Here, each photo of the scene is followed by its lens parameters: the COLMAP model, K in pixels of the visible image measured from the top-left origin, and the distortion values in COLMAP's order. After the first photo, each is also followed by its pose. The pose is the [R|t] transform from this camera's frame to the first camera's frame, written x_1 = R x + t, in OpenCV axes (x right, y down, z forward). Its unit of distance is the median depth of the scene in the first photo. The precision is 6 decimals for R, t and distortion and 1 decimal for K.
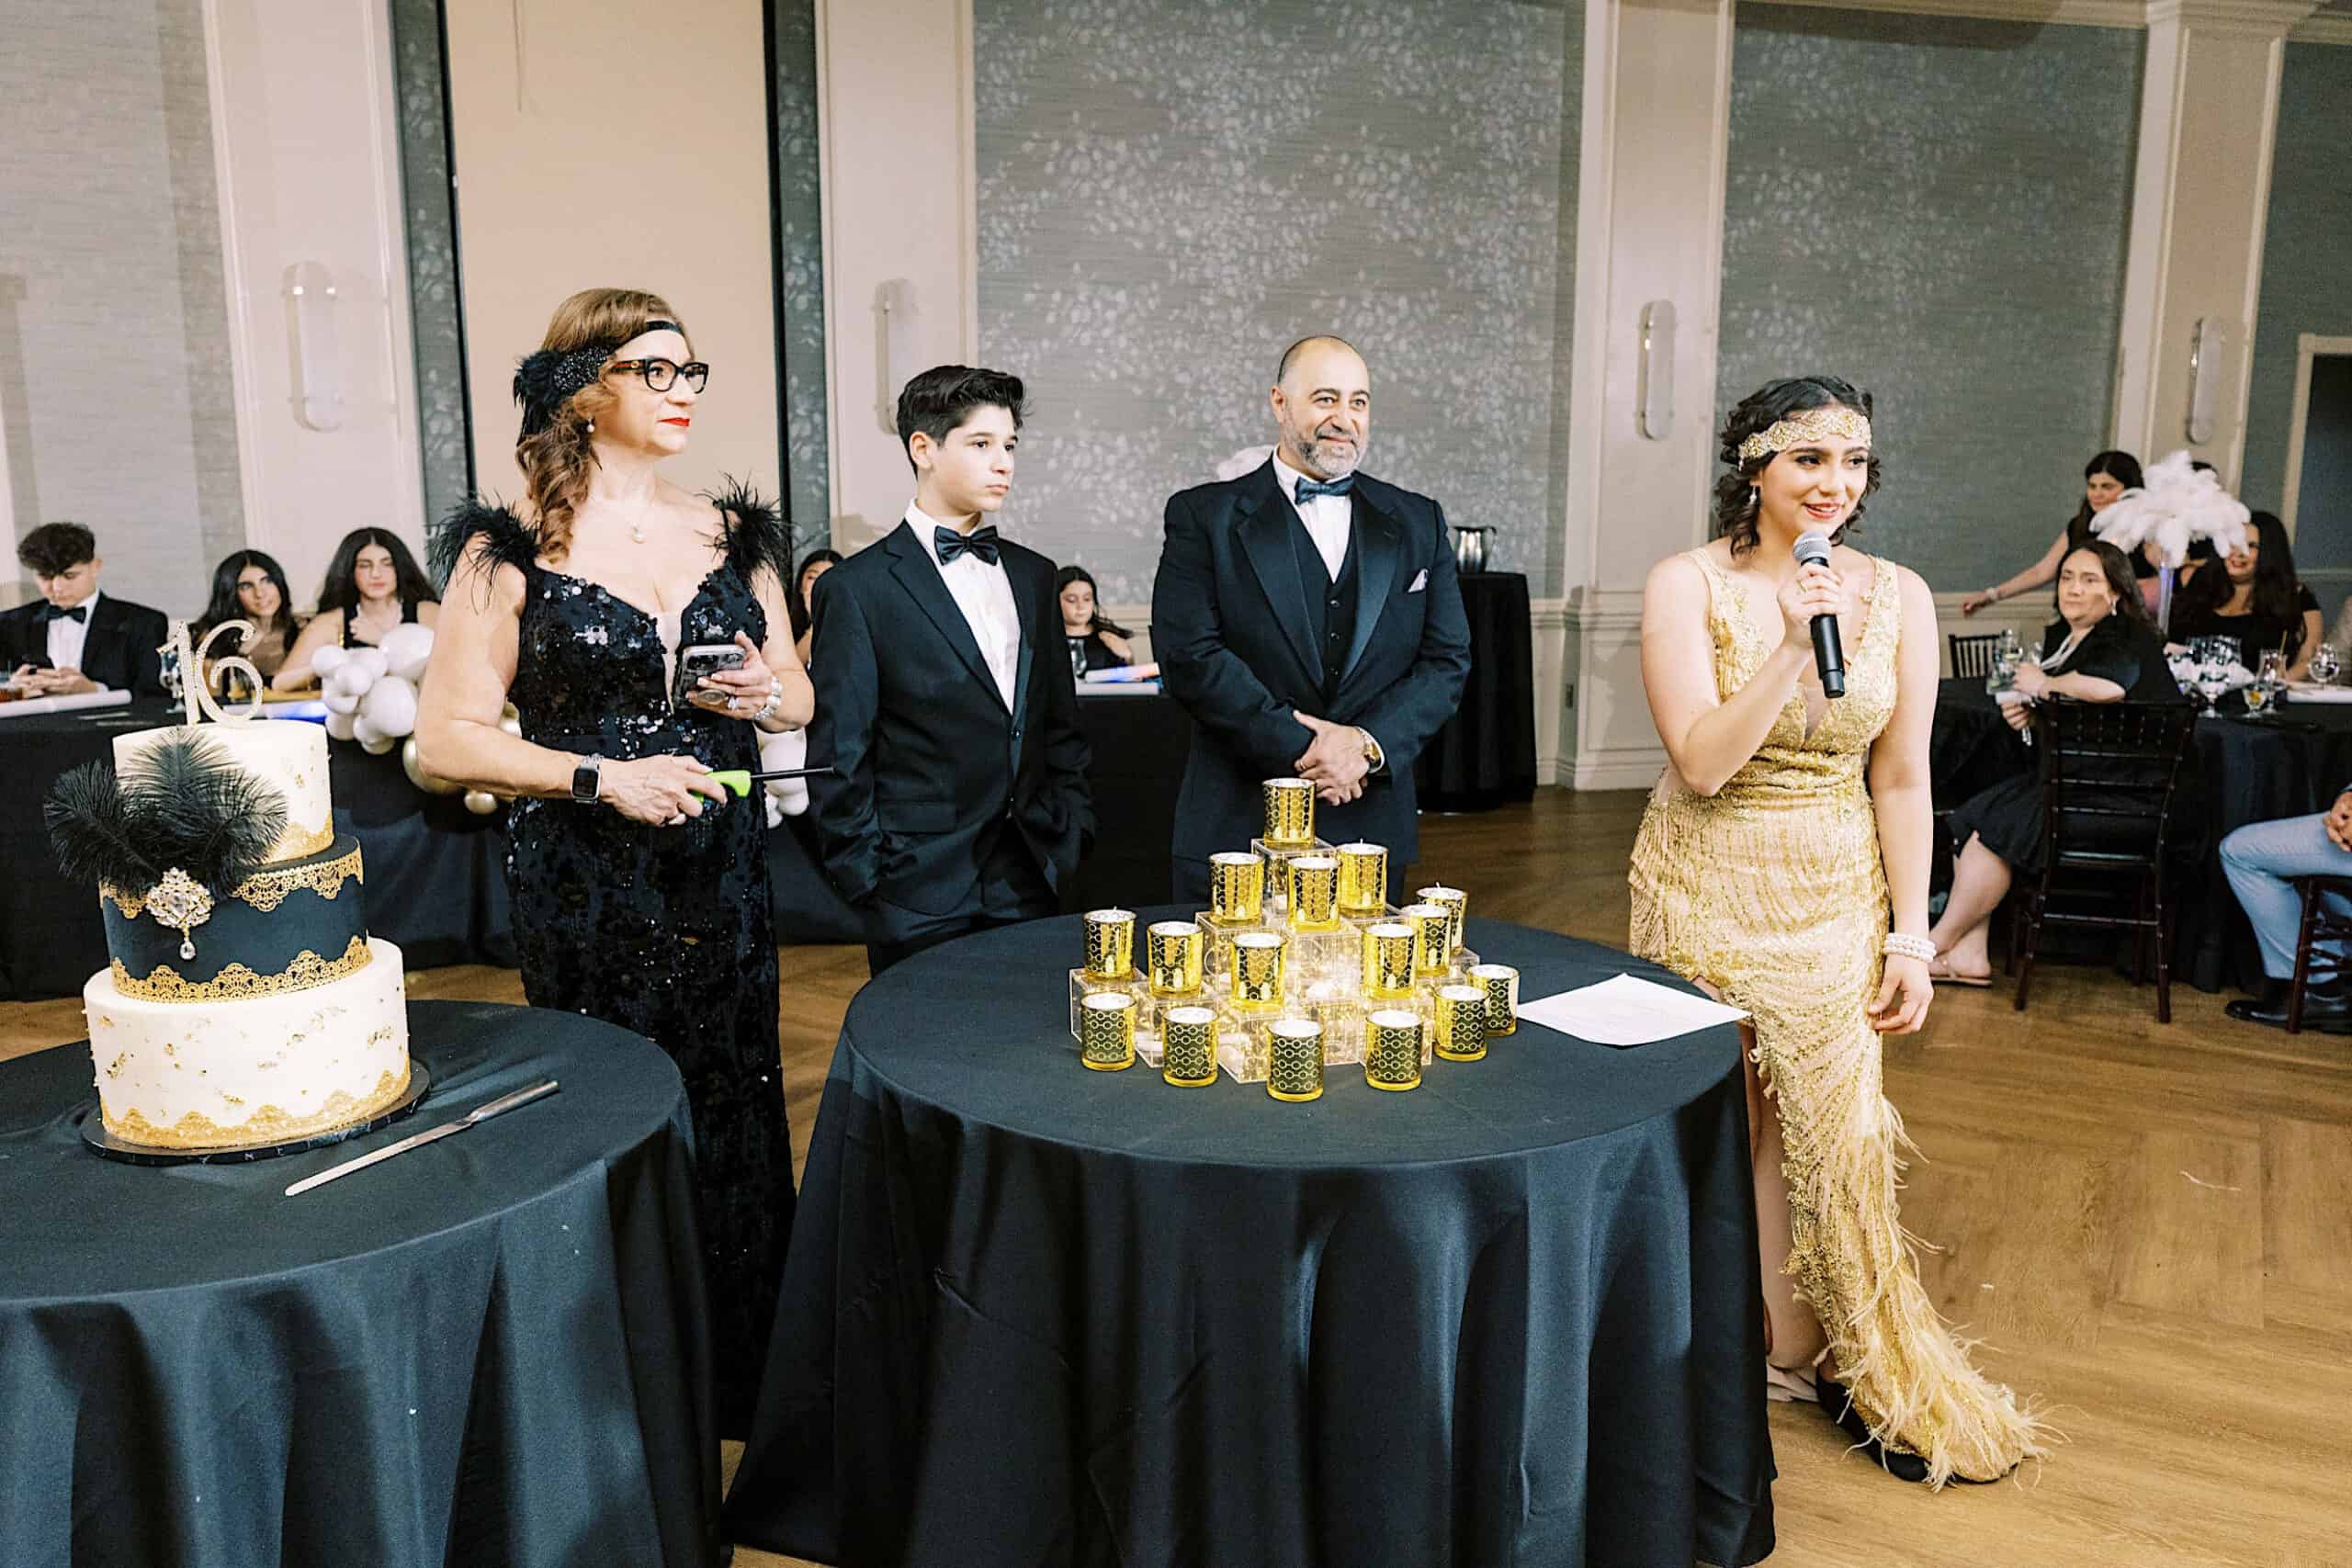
lens RADIAL K [[2060.6, 0, 1176.0], [0, 2060.6, 784.0], [0, 0, 1]] dist [0.001497, 0.002331]
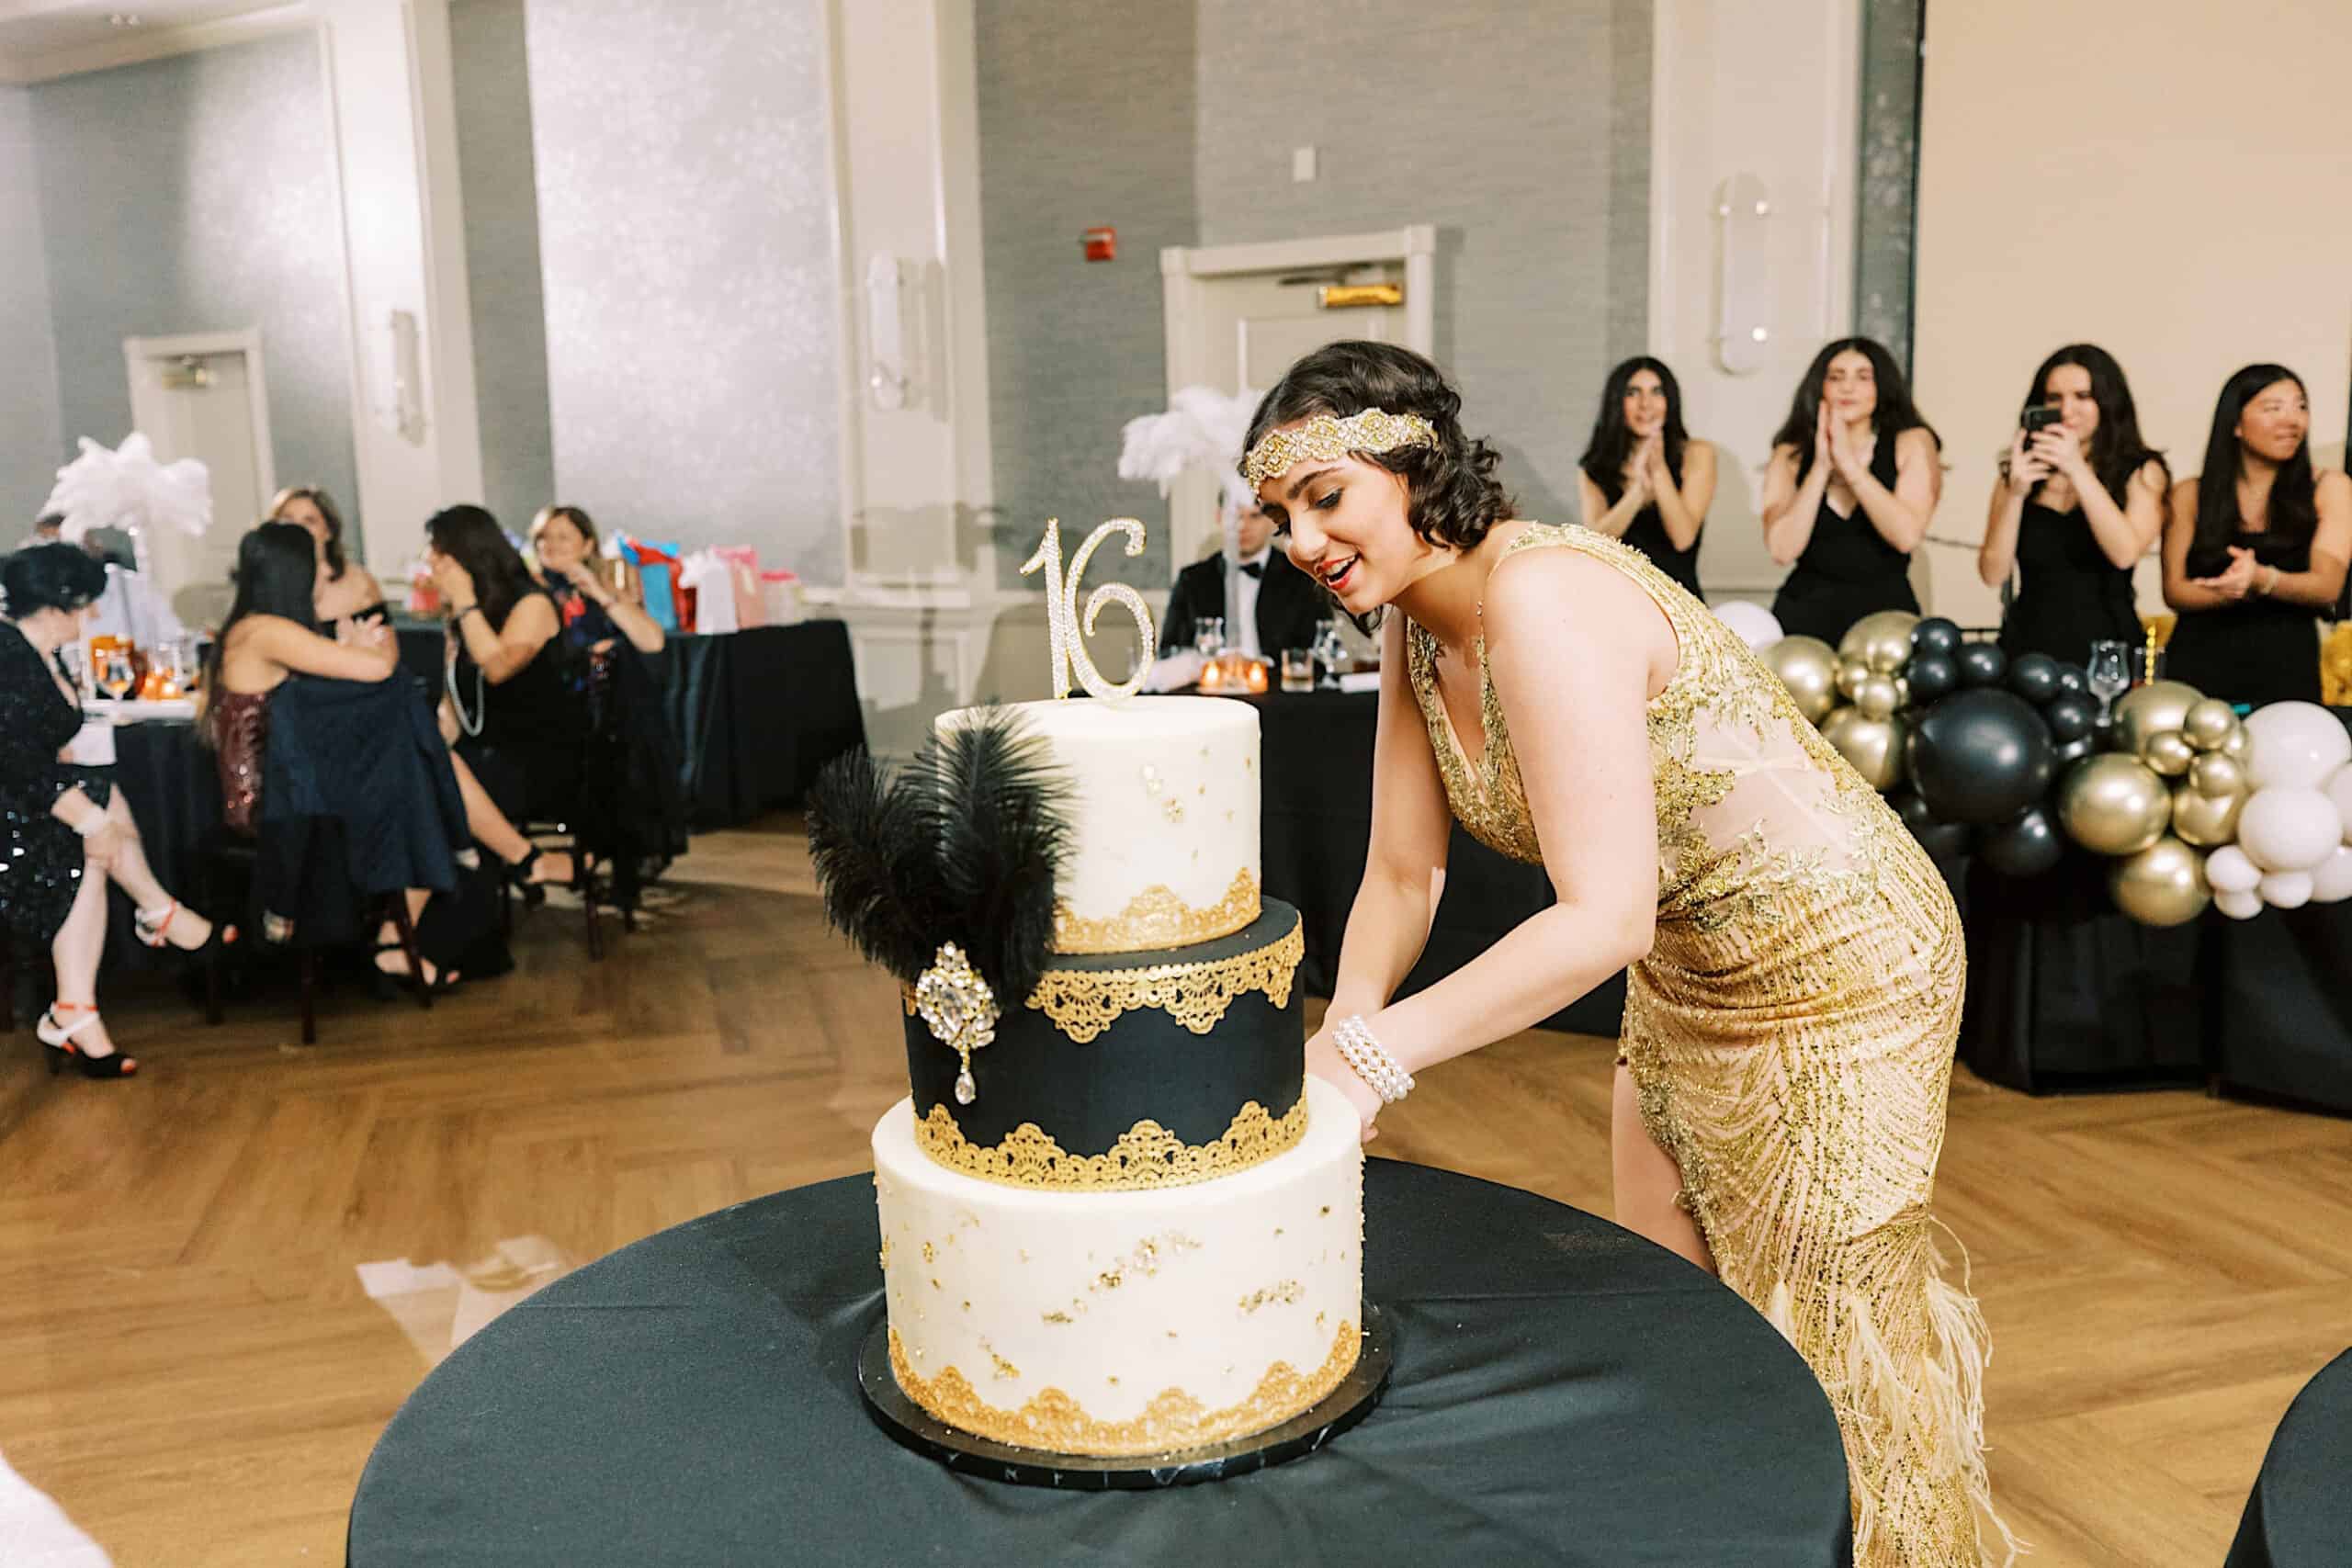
lens RADIAL K [[2060.6, 0, 1176.0], [0, 2060.6, 784.0], [0, 0, 1]] dist [0.001497, 0.002331]
pose [[0.750229, 0.083560, -0.655877, -0.064270], [-0.088788, 0.995729, 0.025297, -0.022393], [0.655190, 0.039256, 0.754444, 0.580937]]
